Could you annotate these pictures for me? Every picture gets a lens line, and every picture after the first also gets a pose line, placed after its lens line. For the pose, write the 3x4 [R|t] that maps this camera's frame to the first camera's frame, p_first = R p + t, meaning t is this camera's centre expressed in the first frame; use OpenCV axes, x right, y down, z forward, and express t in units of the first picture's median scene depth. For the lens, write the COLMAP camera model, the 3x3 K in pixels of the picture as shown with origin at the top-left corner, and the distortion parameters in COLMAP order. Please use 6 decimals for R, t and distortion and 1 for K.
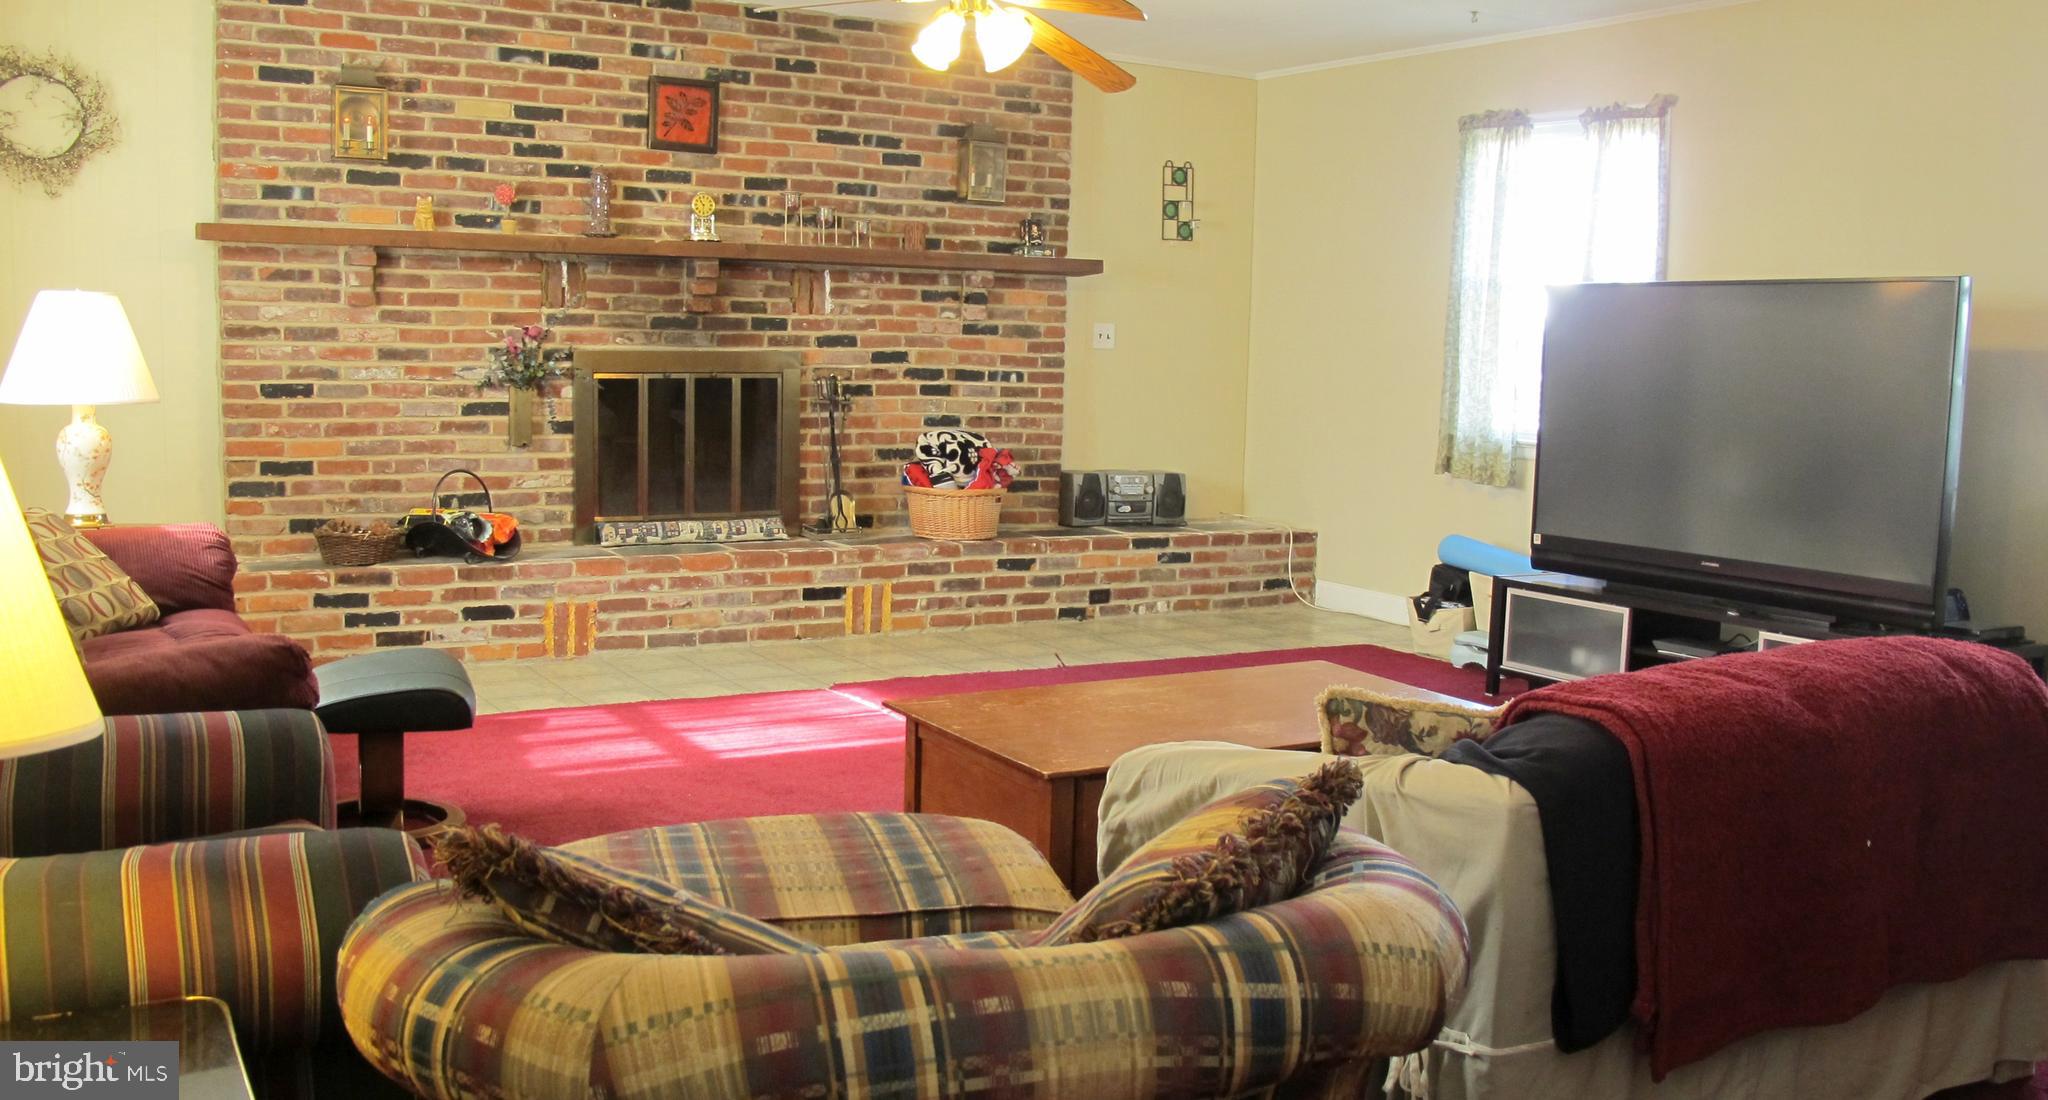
lens RADIAL K [[1769.4, 0, 1024.0], [0, 1769.4, 550.0], [0, 0, 1]] dist [-0.142533, 0.108752]
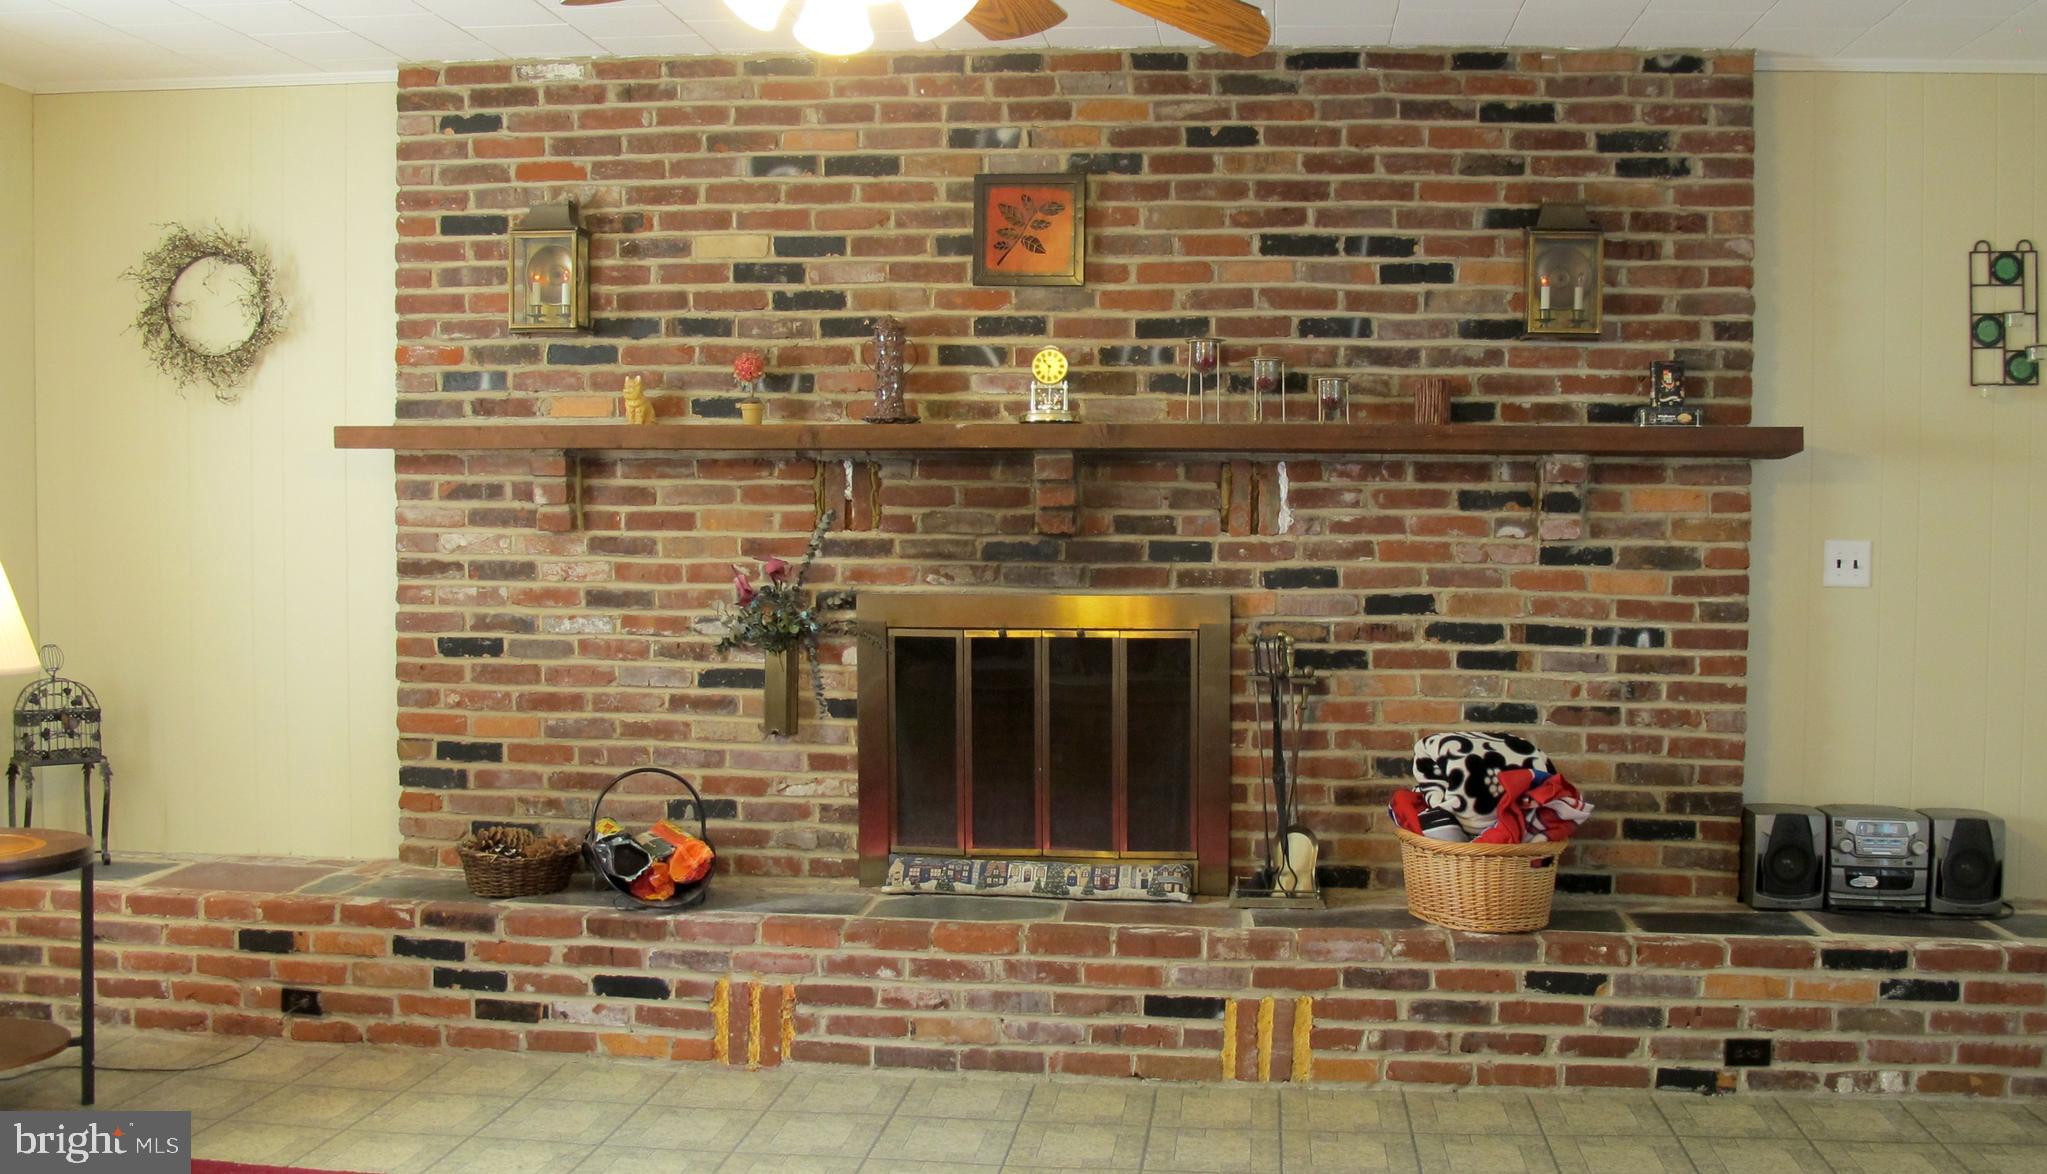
lens RADIAL K [[1900.4, 0, 1066.1], [0, 1900.4, 586.7], [0, 0, 1]] dist [-0.151938, 0.117334]
pose [[0.804309, 0.002145, -0.594207, 0.230561], [-0.058963, 0.995346, -0.076217, -0.065122], [0.591279, 0.096338, 0.800692, 0.459491]]
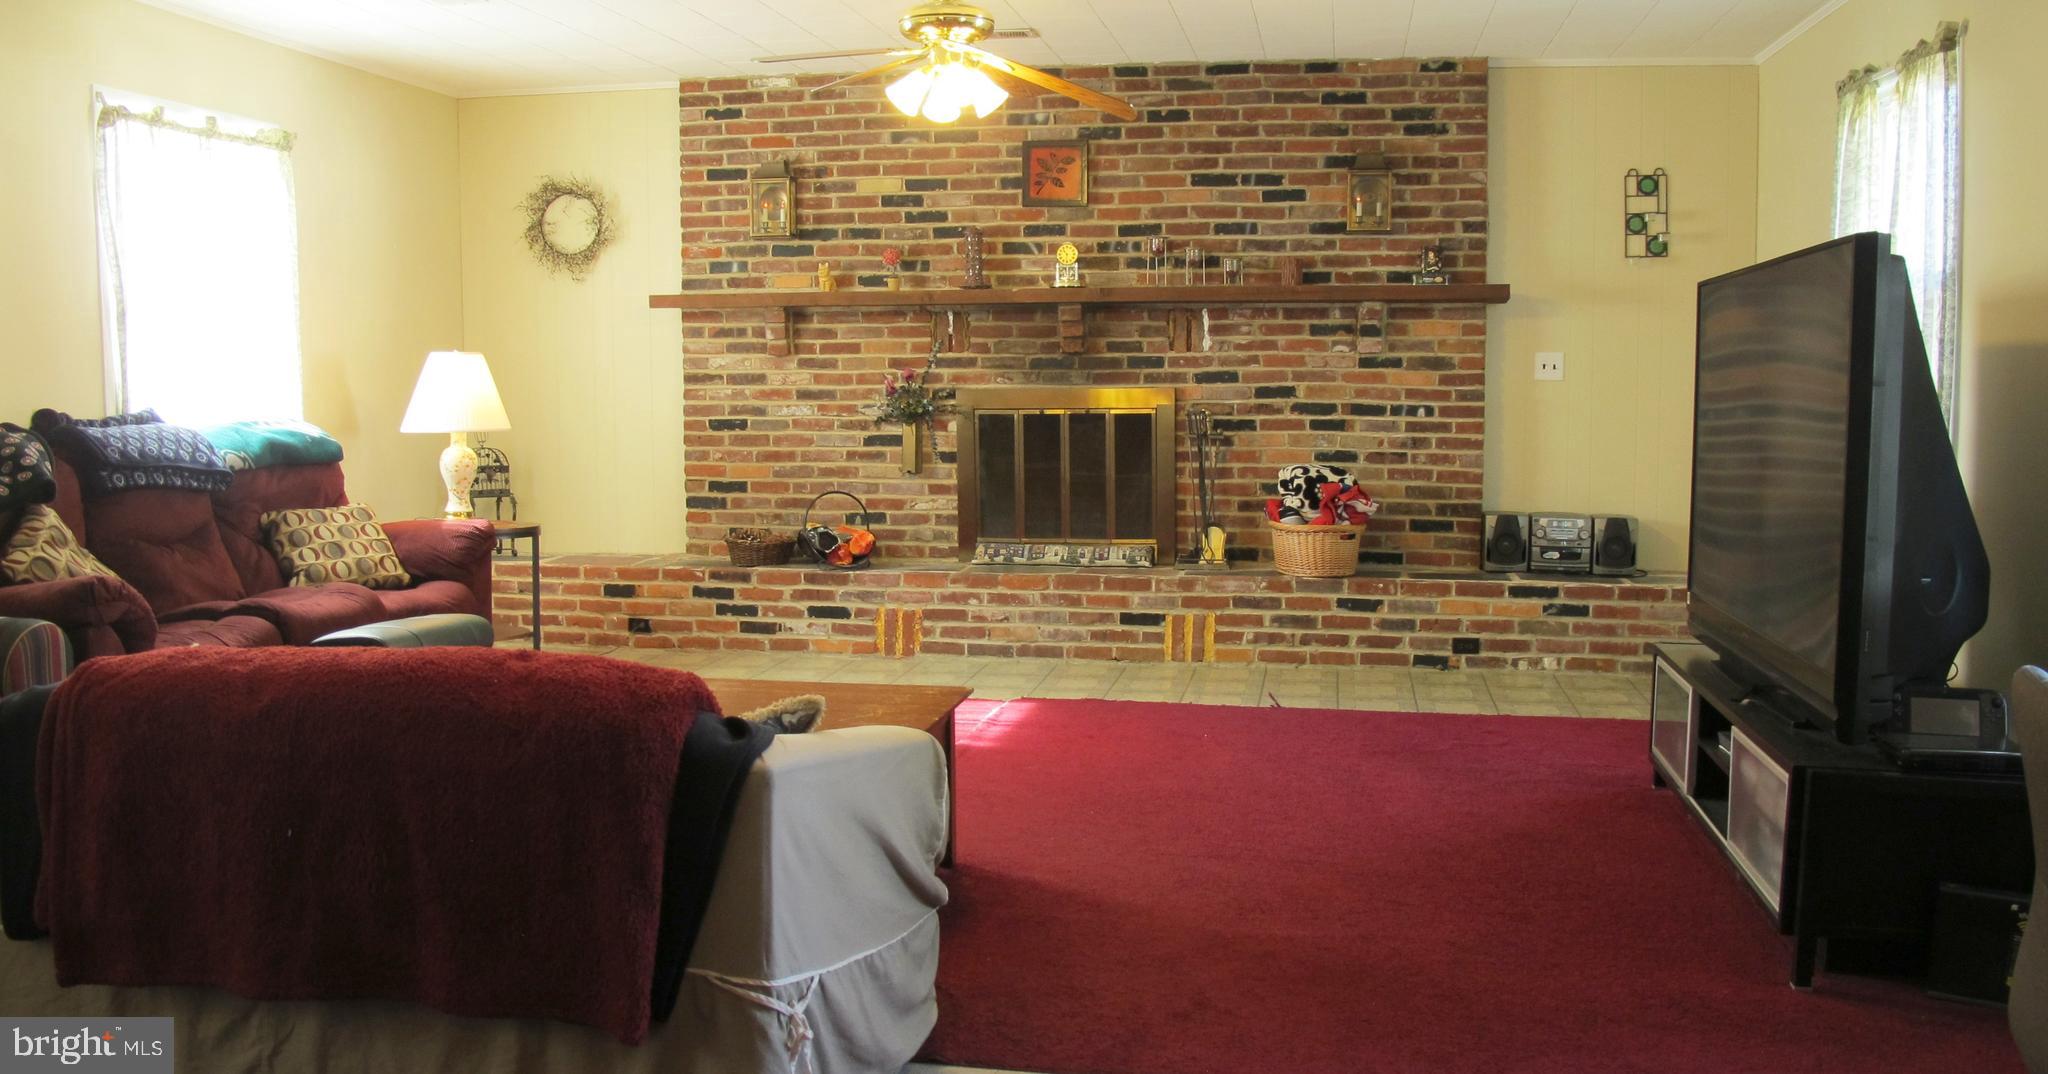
lens RADIAL K [[1742.1, 0, 995.6], [0, 1742.1, 528.5], [0, 0, 1]] dist [-0.157270, 0.133007]
pose [[0.748496, 0.031332, -0.662399, 0.500854], [-0.057613, 0.998179, -0.017888, -0.005415], [0.660632, 0.051552, 0.748938, 0.173695]]
